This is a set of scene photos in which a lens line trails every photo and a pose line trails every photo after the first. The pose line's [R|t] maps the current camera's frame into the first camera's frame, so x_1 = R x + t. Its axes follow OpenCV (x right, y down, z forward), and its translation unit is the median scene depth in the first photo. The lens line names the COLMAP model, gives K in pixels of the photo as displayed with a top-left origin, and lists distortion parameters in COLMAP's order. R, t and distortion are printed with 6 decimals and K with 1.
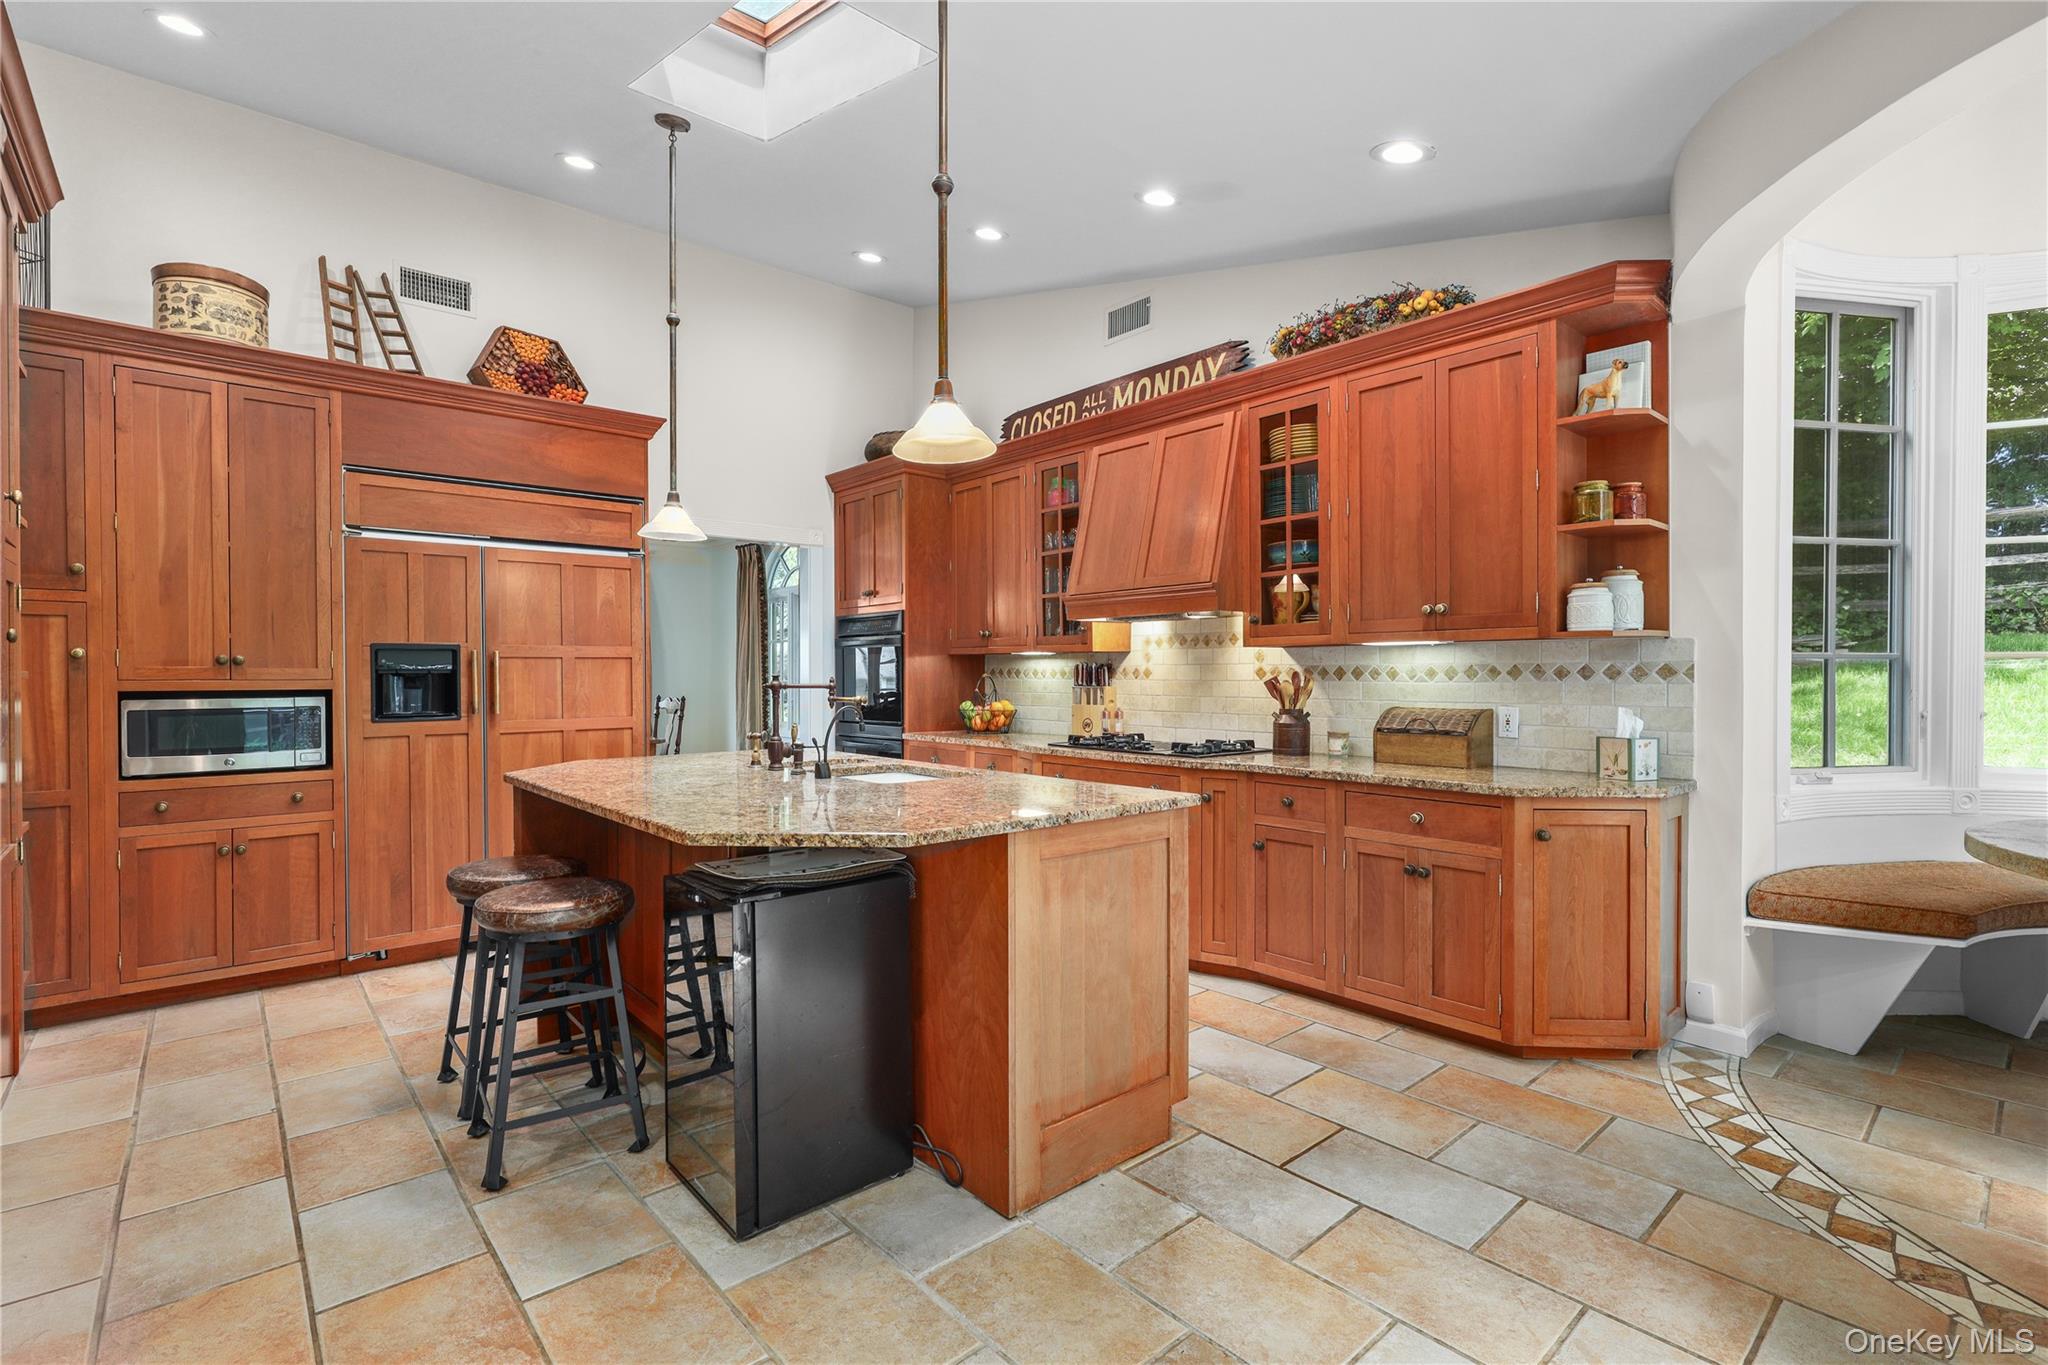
lens RADIAL K [[947.0, 0, 1024.0], [0, 947.0, 682.5], [0, 0, 1]] dist [-0.000177, -0.000572]
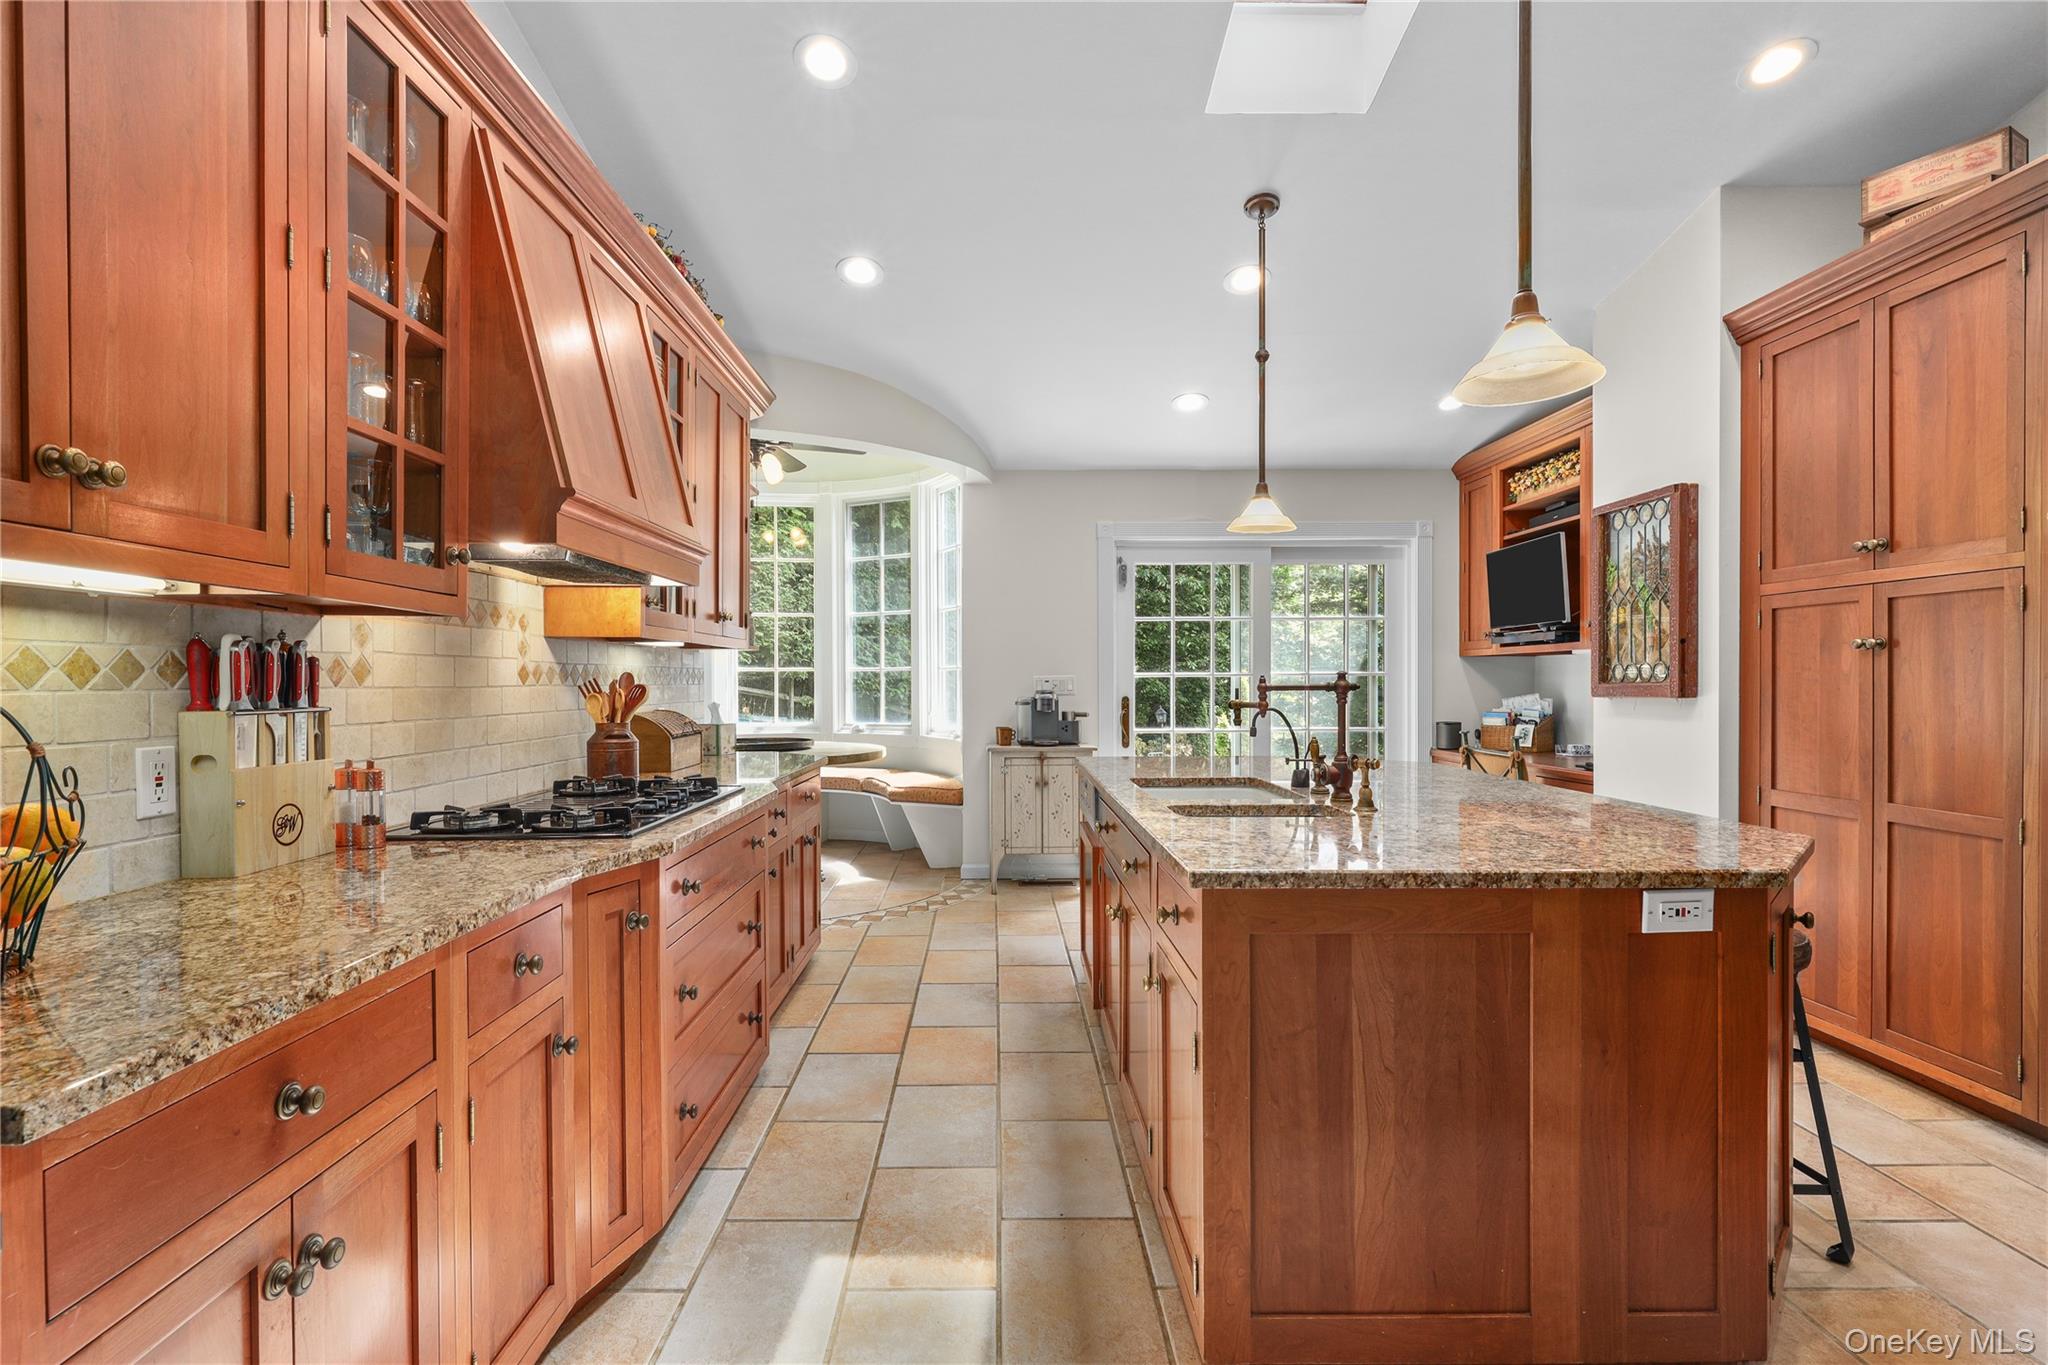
lens RADIAL K [[939.1, 0, 1013.3], [0, 939.1, 691.2], [0, 0, 1]] dist [0.000817, 0.000257]
pose [[-0.759157, -0.001548, 0.650905, -0.383083], [0.013326, 0.999751, 0.017920, -0.005117], [-0.650771, 0.022278, -0.758947, 1.202548]]
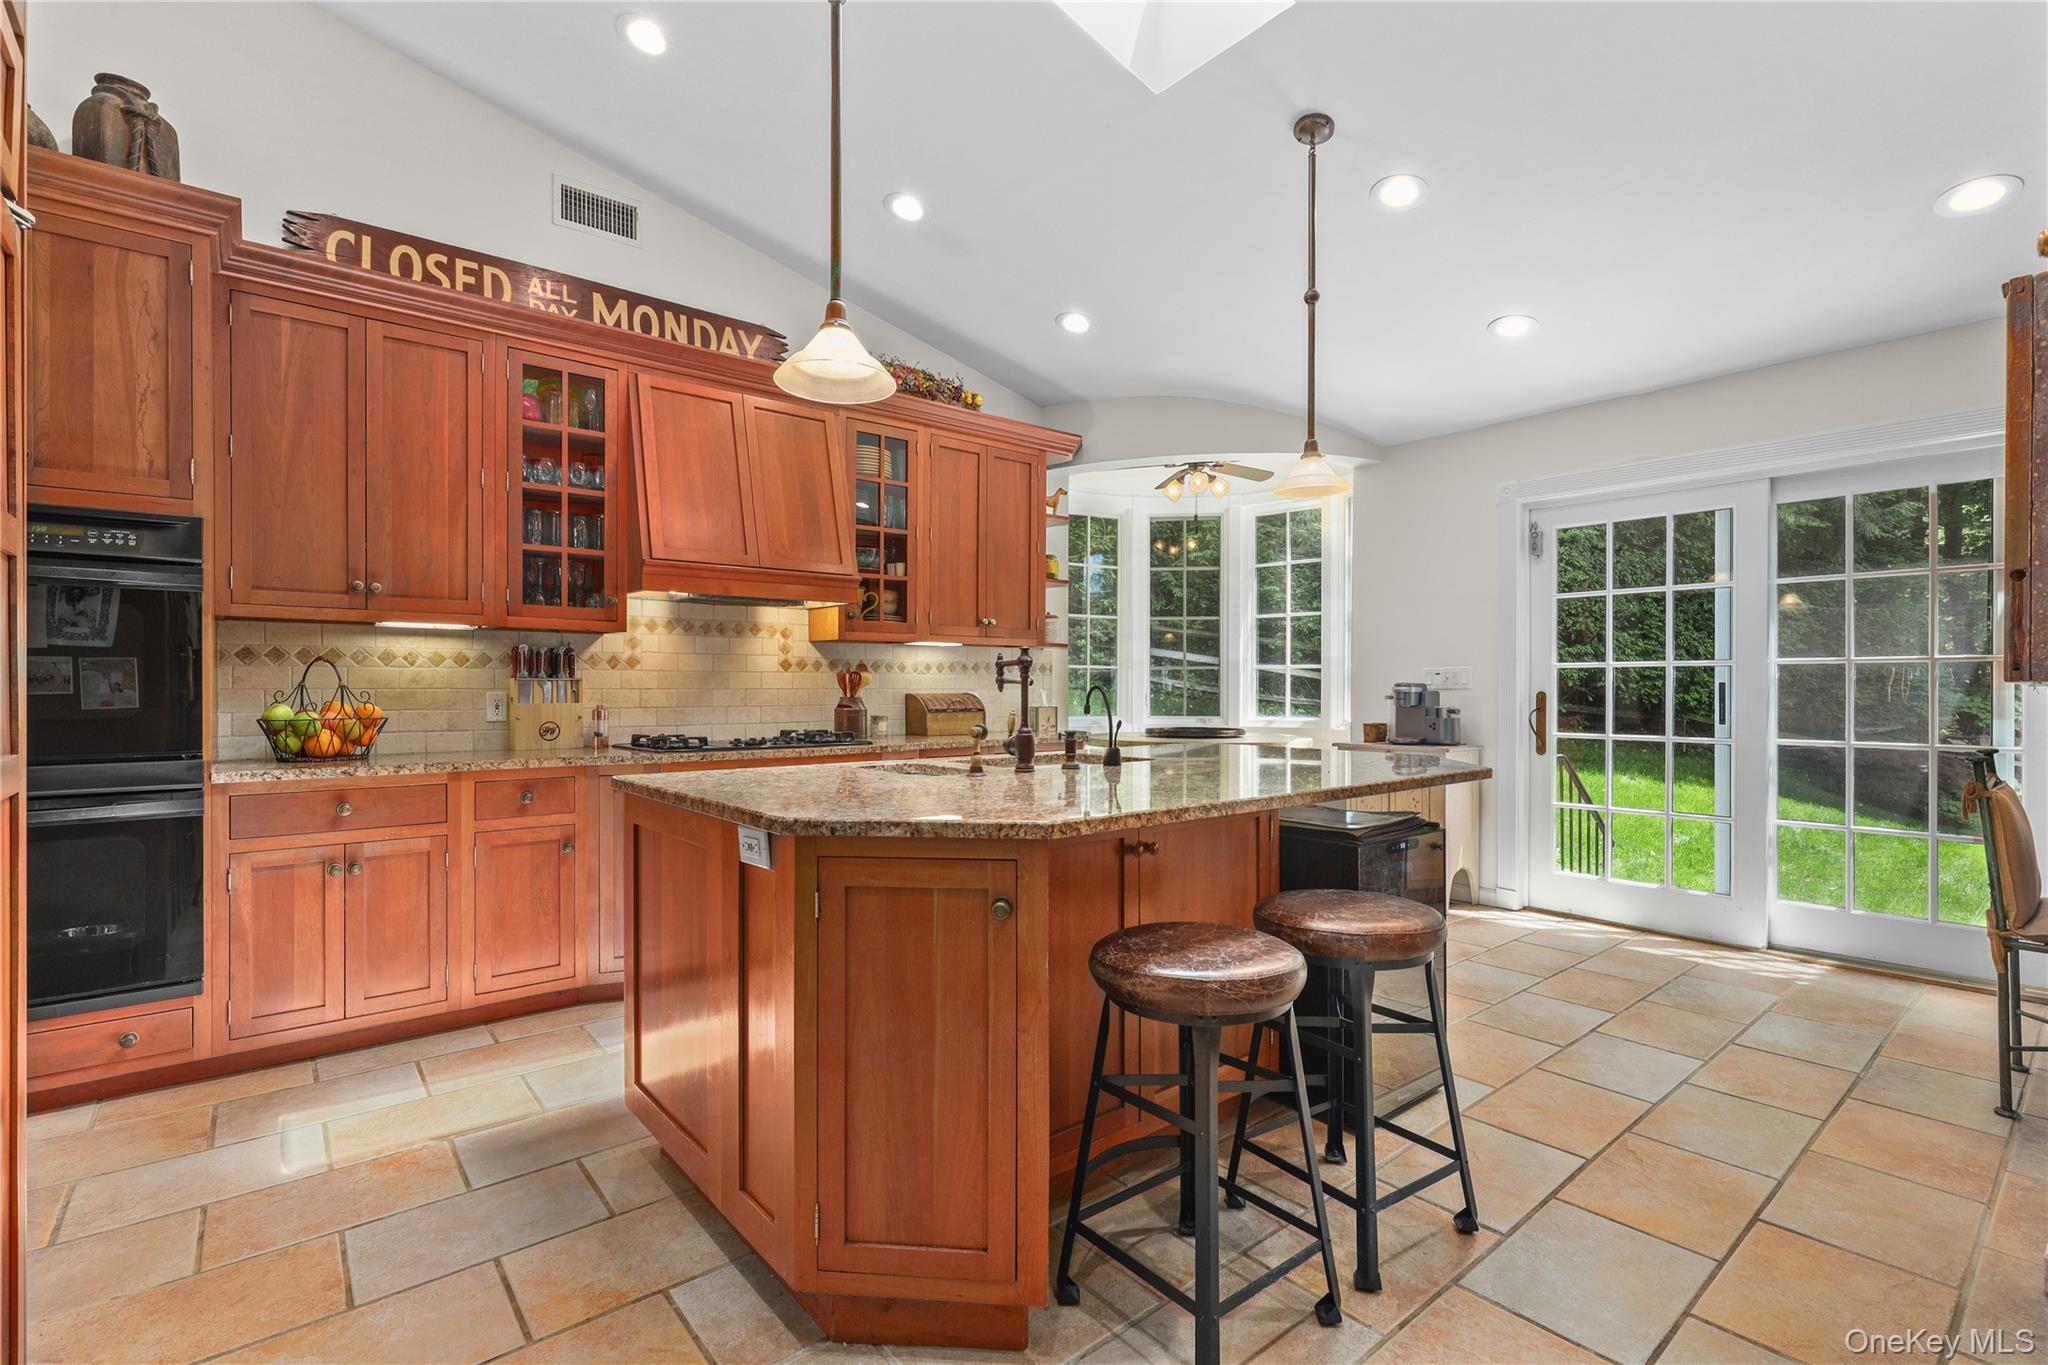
lens RADIAL K [[923.1, 0, 1016.1], [0, 923.1, 687.0], [0, 0, 1]] dist [-0.002552, 0.000148]
pose [[0.025479, 0.004347, 0.999666, -0.704333], [0.010839, 0.999931, -0.004624, 0.020324], [-0.999617, 0.010953, 0.025430, 0.690238]]
